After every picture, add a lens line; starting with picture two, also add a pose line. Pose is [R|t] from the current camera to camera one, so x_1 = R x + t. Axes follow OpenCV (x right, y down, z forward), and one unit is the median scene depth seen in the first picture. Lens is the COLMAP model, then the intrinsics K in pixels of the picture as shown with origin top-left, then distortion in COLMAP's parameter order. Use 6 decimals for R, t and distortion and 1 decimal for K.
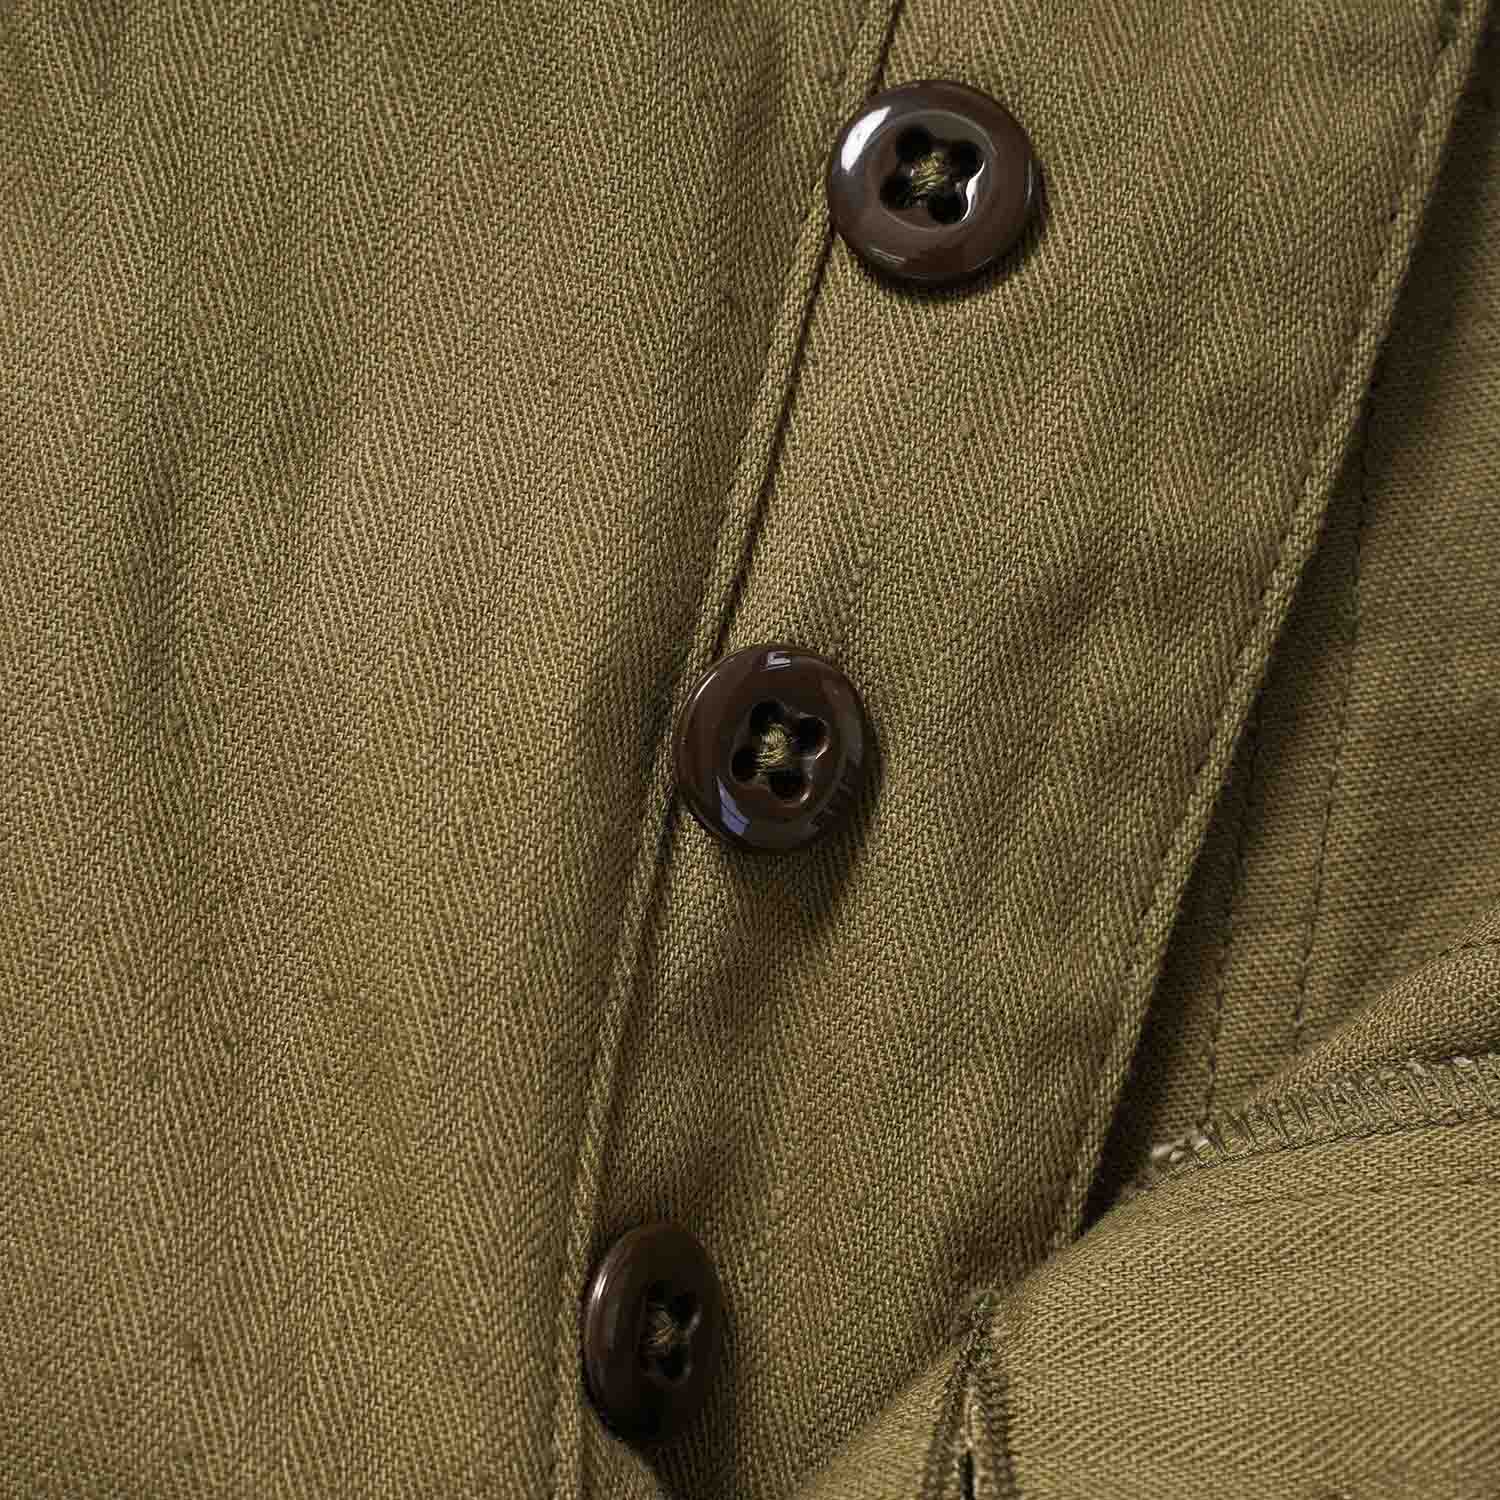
lens RADIAL K [[4738.8, 0, 750.0], [0, 4738.8, 750.0], [0, 0, 1]] dist [0.489776, 1.305282]
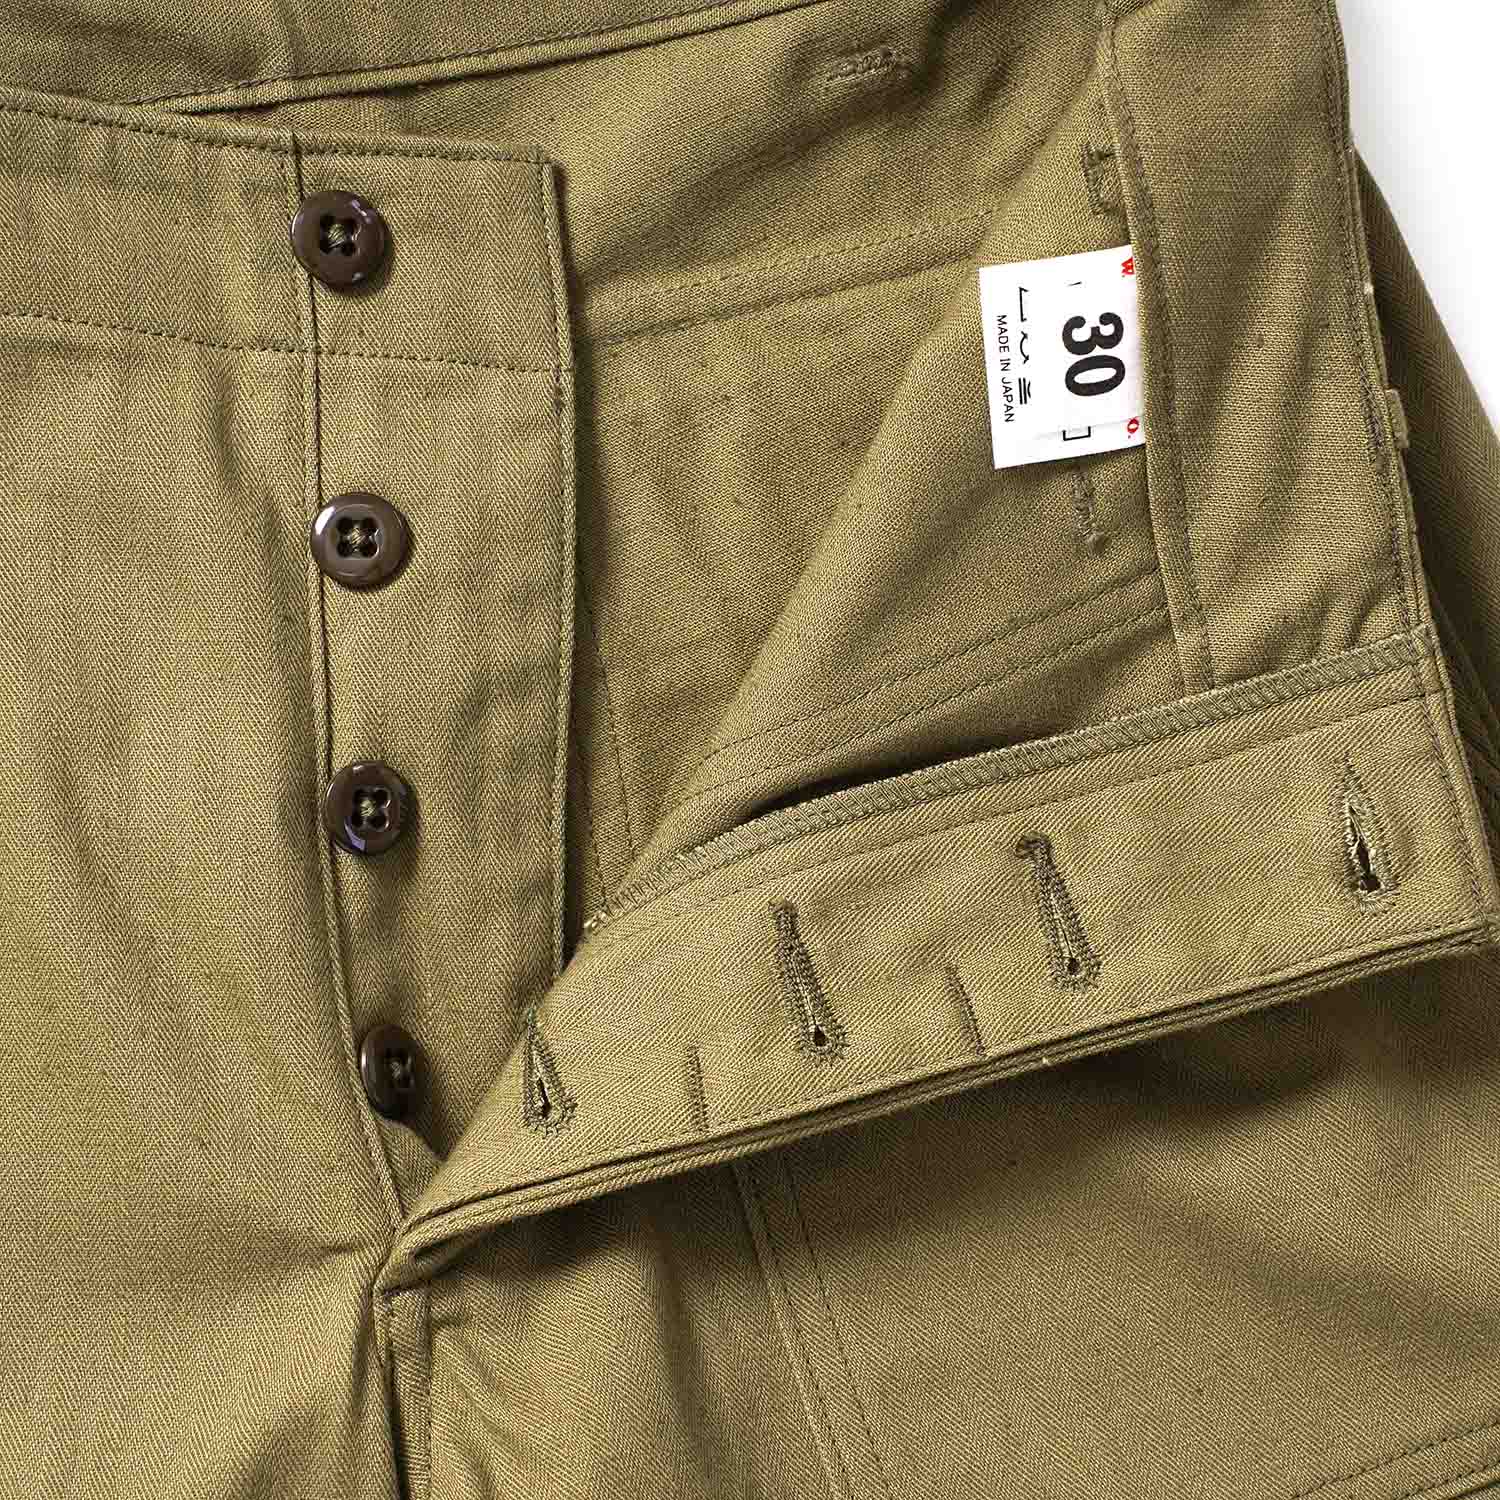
lens RADIAL K [[4272.2, 0, 750.0], [0, 4272.2, 750.0], [0, 0, 1]] dist [0.404312, 1.002921]
pose [[0.951872, -0.297746, 0.072708, 0.037326], [0.290897, 0.952355, 0.091643, -0.156213], [-0.096531, -0.066082, 0.993134, -0.999118]]
